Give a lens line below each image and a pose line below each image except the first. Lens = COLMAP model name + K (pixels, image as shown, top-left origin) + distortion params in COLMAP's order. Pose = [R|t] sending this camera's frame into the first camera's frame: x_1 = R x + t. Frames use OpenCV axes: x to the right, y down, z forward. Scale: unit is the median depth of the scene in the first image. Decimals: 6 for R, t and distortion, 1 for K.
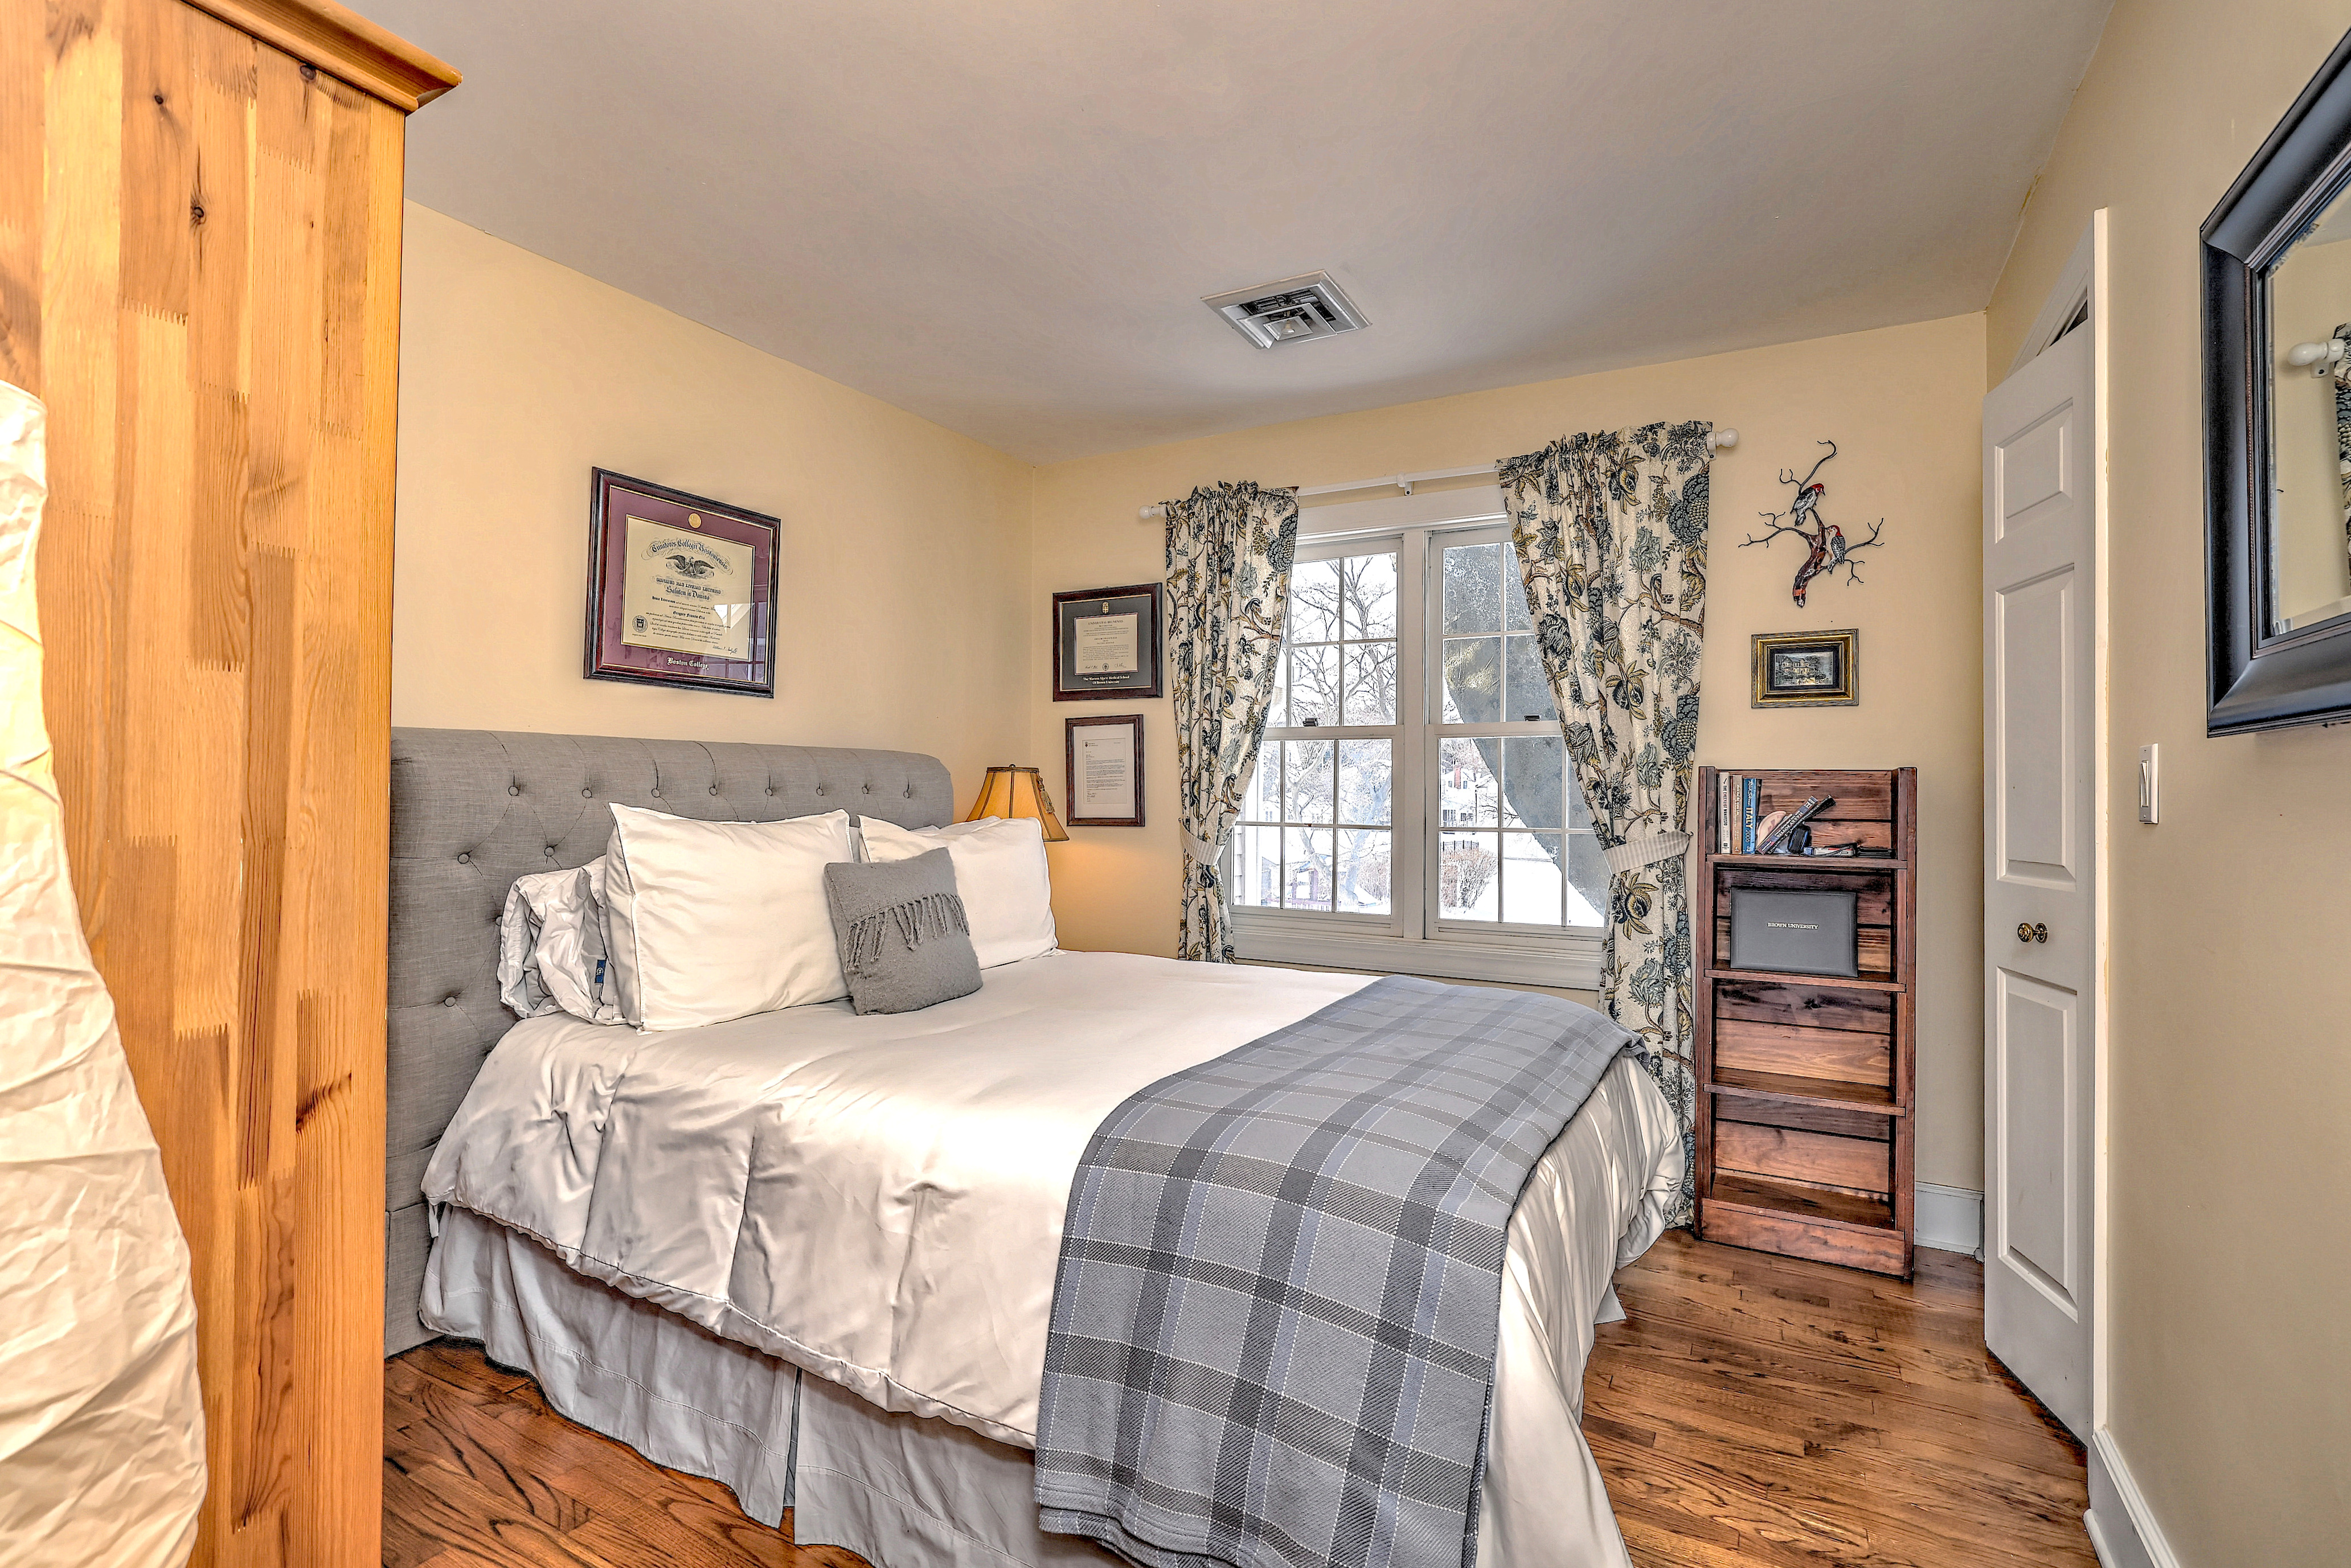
lens RADIAL K [[1082.2, 0, 1142.5], [0, 1082.2, 783.6], [0, 0, 1]] dist [-0.044129, 0.017311]
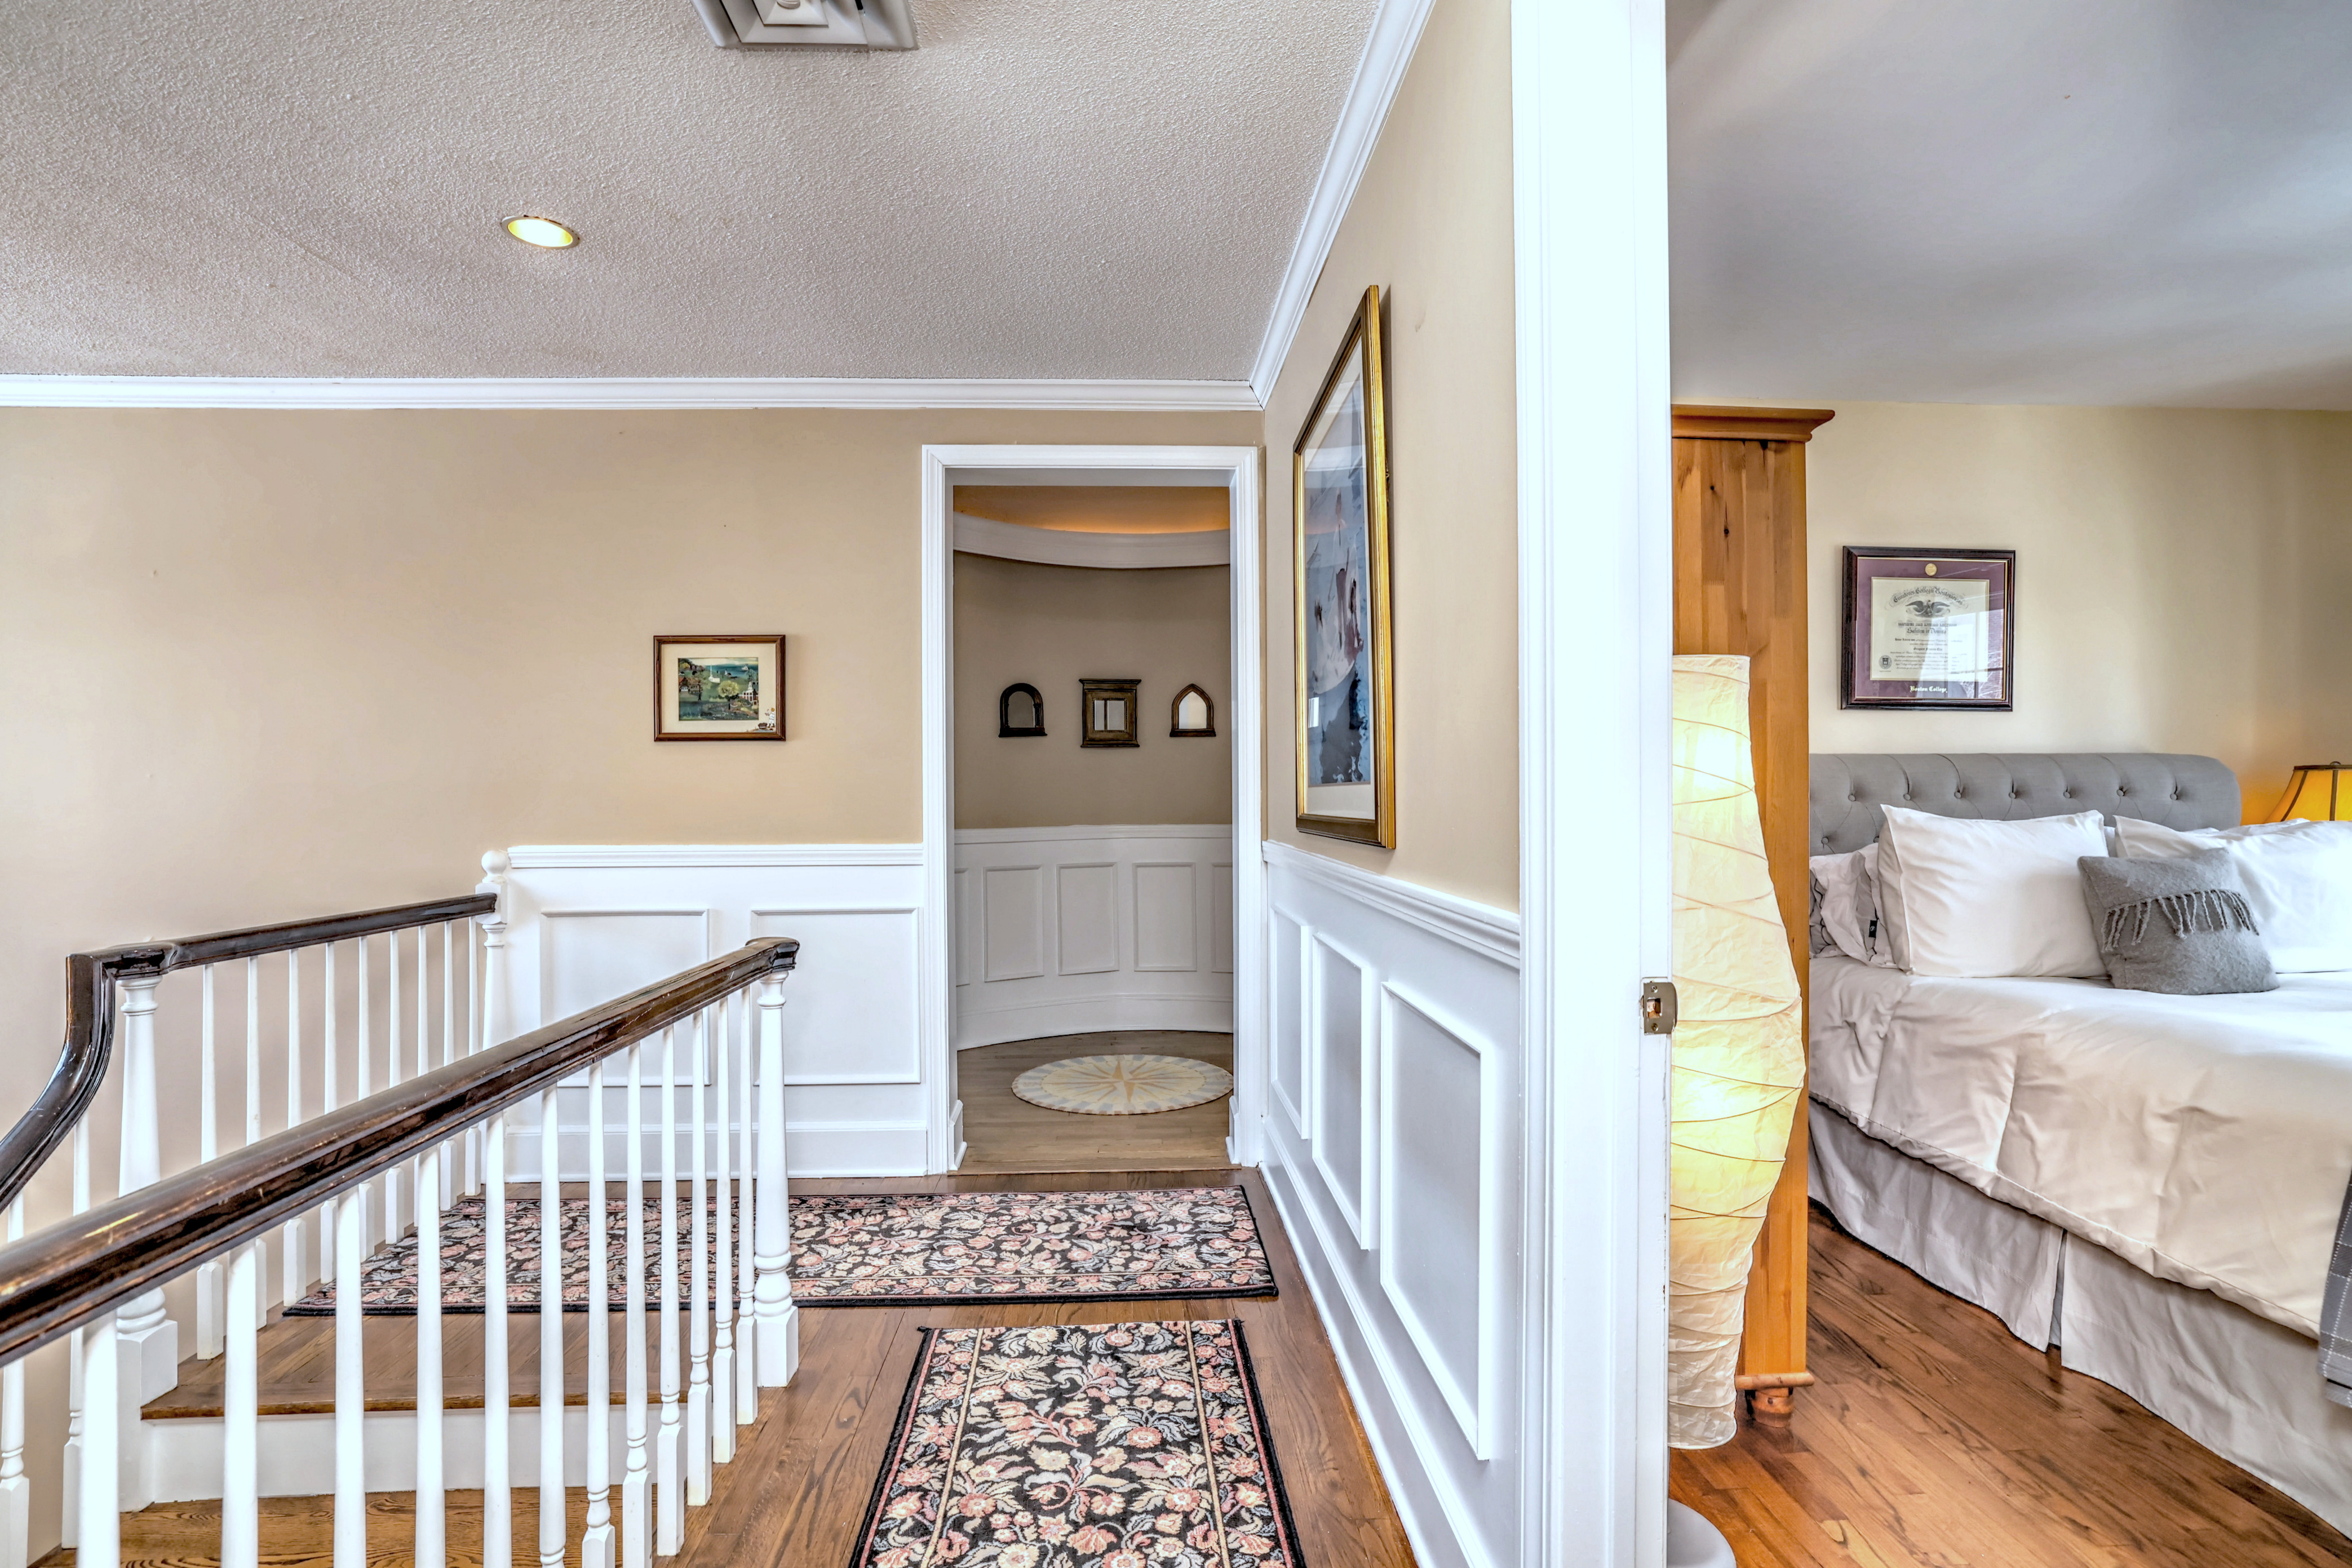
lens RADIAL K [[1082.8, 0, 1143.0], [0, 1082.8, 783.6], [0, 0, 1]] dist [-0.044129, 0.017311]
pose [[0.544890, -0.018034, -0.838313, 0.147708], [0.012313, 0.999833, -0.013505, -0.001321], [0.838417, -0.002963, 0.545021, -0.613947]]
